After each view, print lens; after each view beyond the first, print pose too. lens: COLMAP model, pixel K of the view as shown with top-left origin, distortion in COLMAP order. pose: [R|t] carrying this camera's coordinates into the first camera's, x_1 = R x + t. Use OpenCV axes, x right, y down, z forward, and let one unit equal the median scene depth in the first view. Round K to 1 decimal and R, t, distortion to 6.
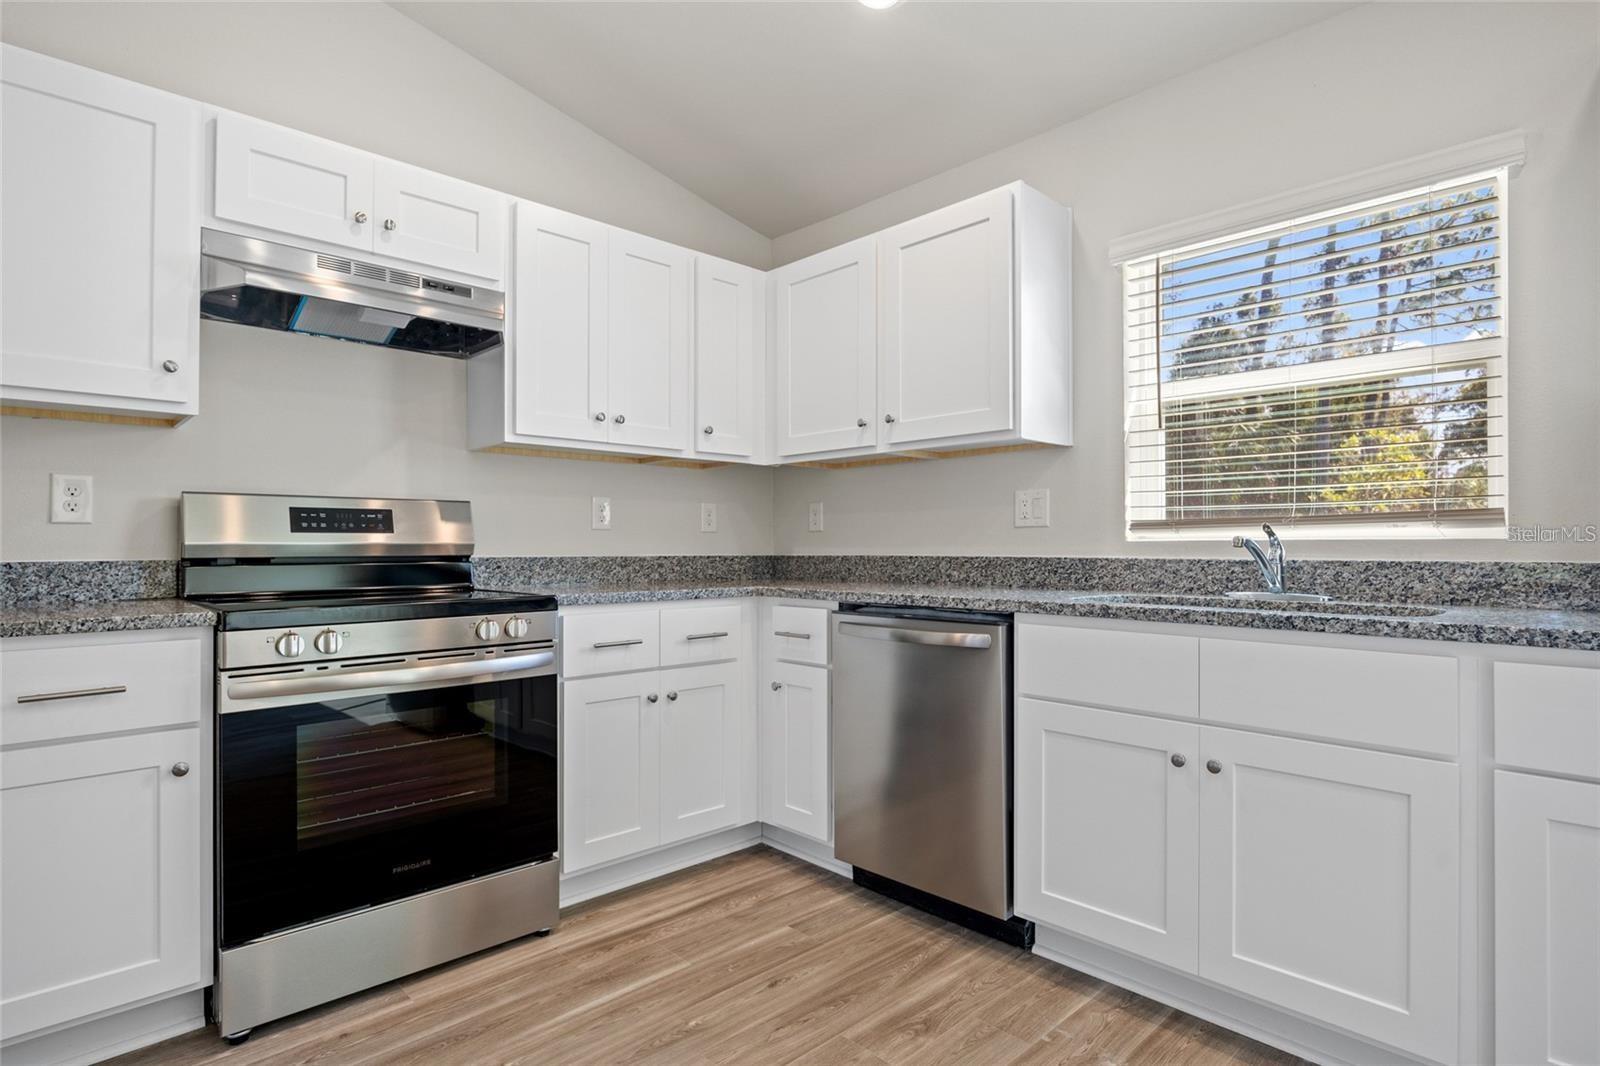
lens RADIAL K [[846.3, 0, 797.7], [0, 846.3, 534.0], [0, 0, 1]] dist [0.004971, -0.001858]
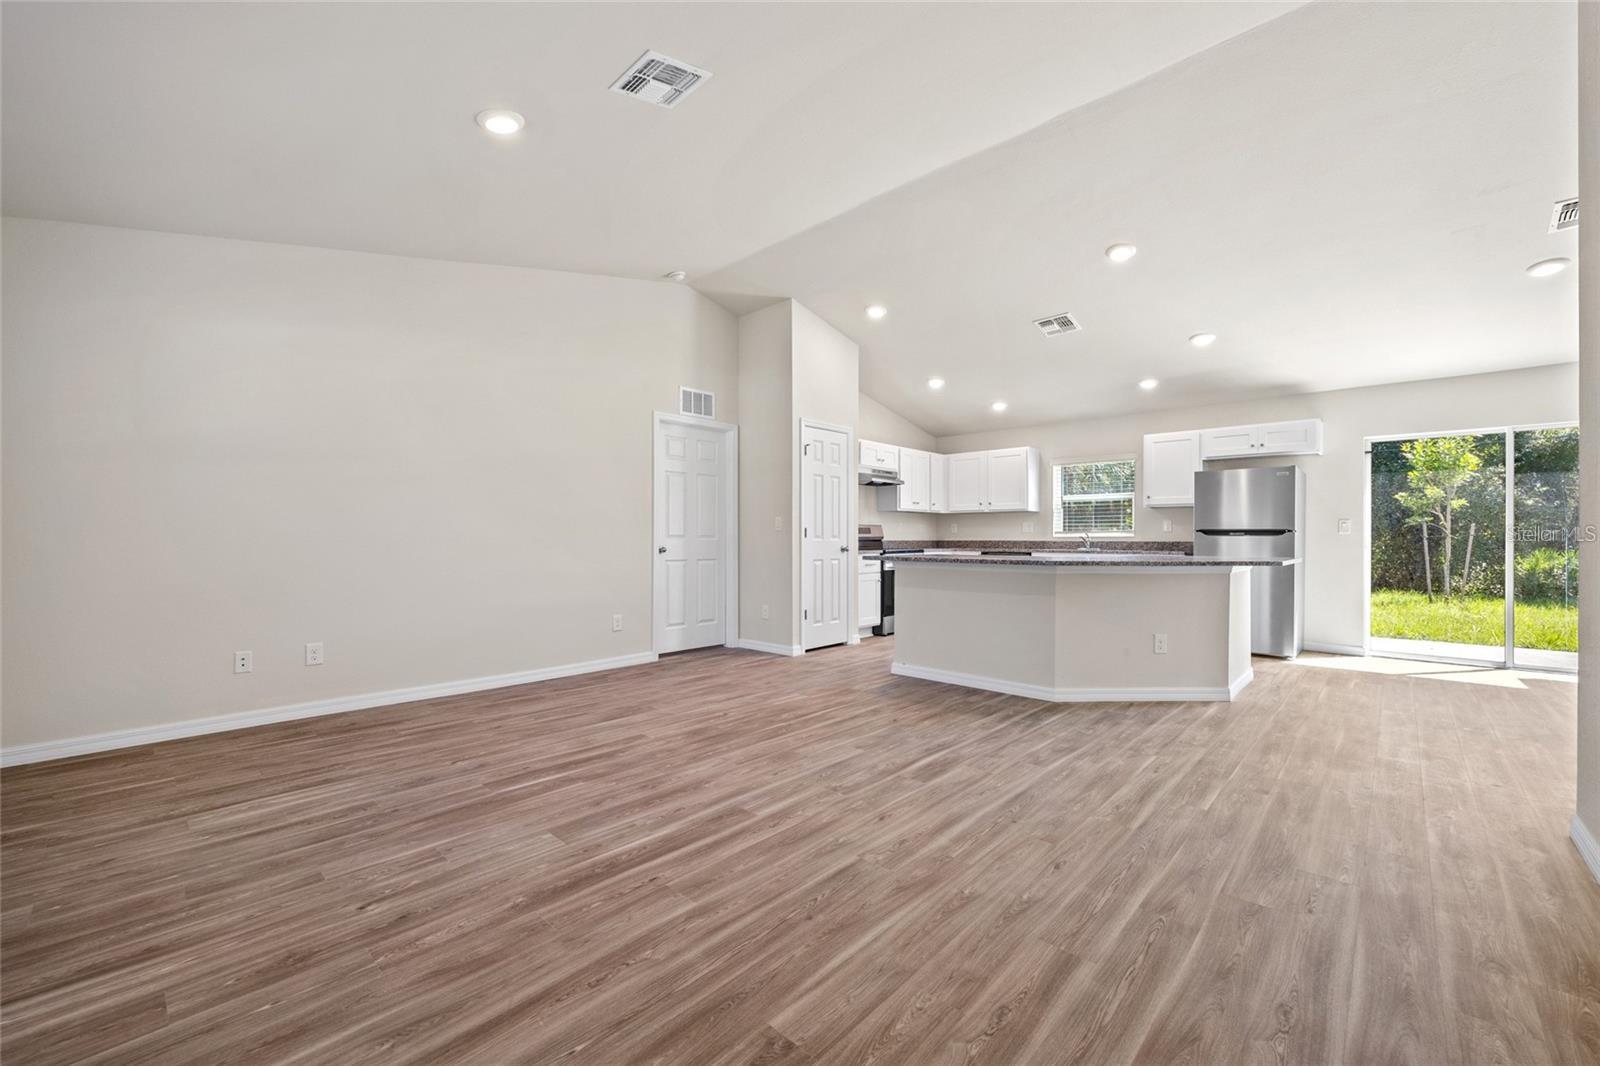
lens RADIAL K [[647.1, 0, 798.6], [0, 647.1, 539.5], [0, 0, 1]] dist [0.003119, 0.000111]
pose [[0.998621, 0.003069, 0.052406, -0.984791], [-0.003988, 0.999840, 0.017452, -0.025899], [-0.052345, -0.017637, 0.998473, -2.013481]]
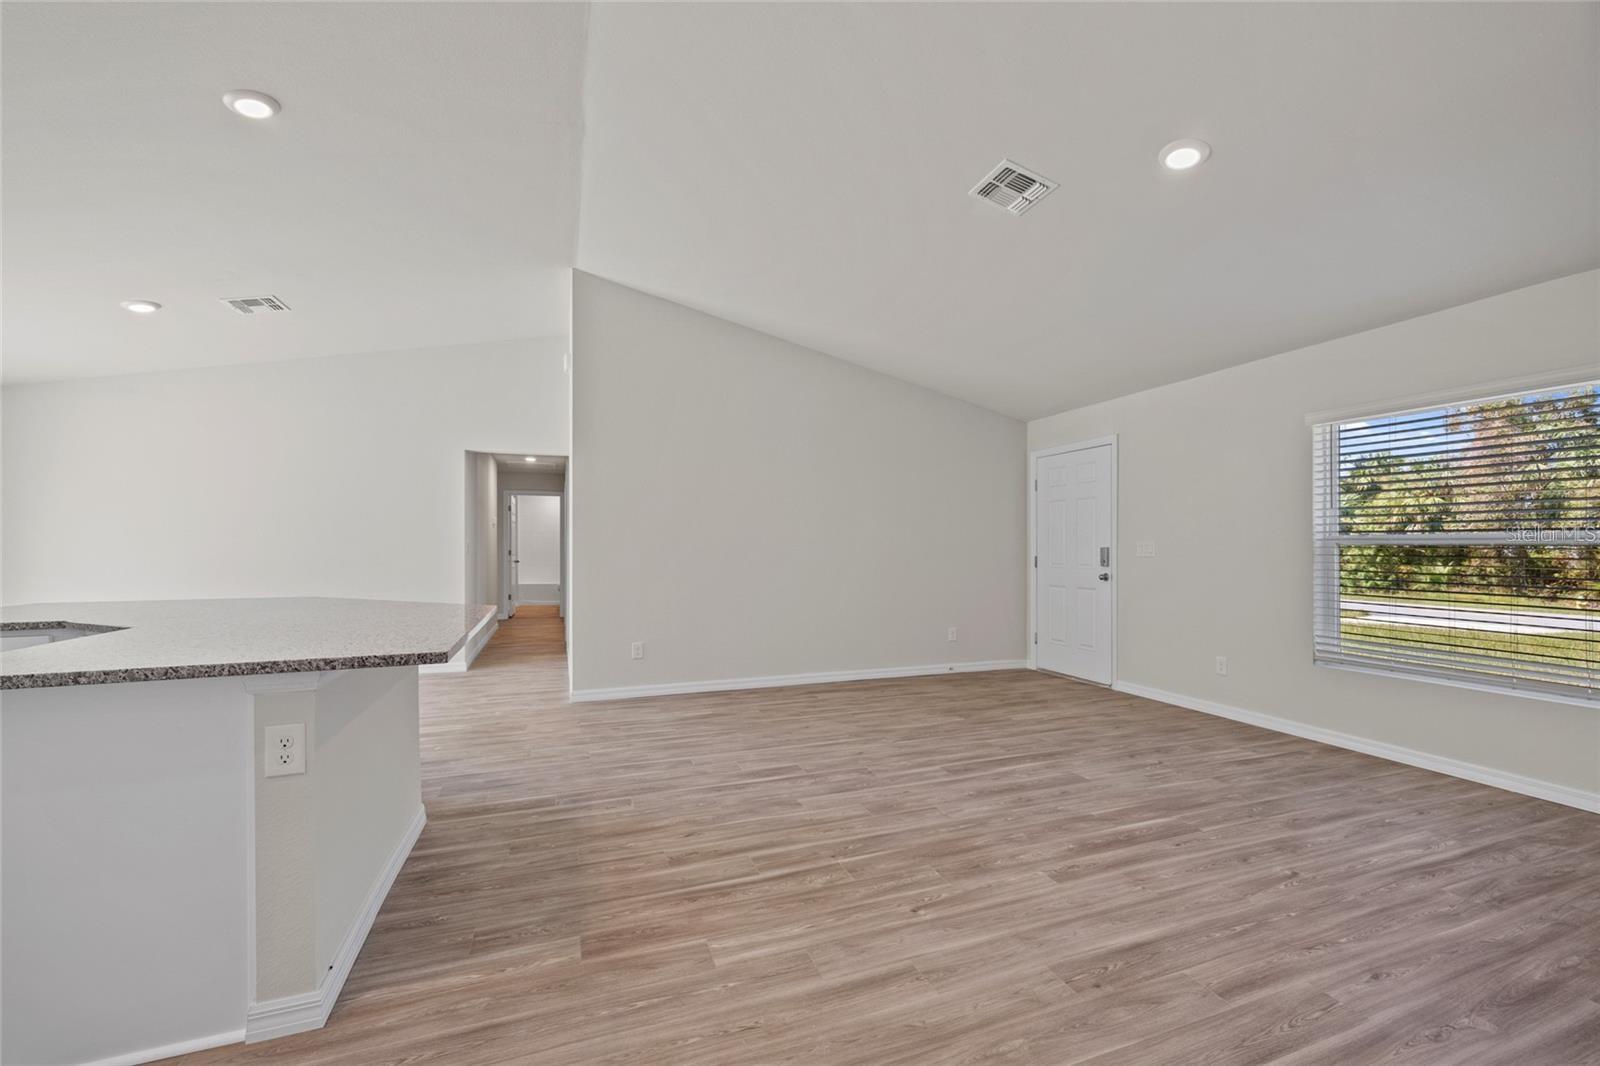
lens RADIAL K [[647.1, 0, 802.4], [0, 647.1, 548.6], [0, 0, 1]] dist [0.003119, 0.000111]
pose [[-0.918748, 0.001033, 0.394843, -1.276164], [-0.005522, 0.999865, -0.015465, -0.039891], [-0.394805, -0.016388, -0.918619, 0.375572]]
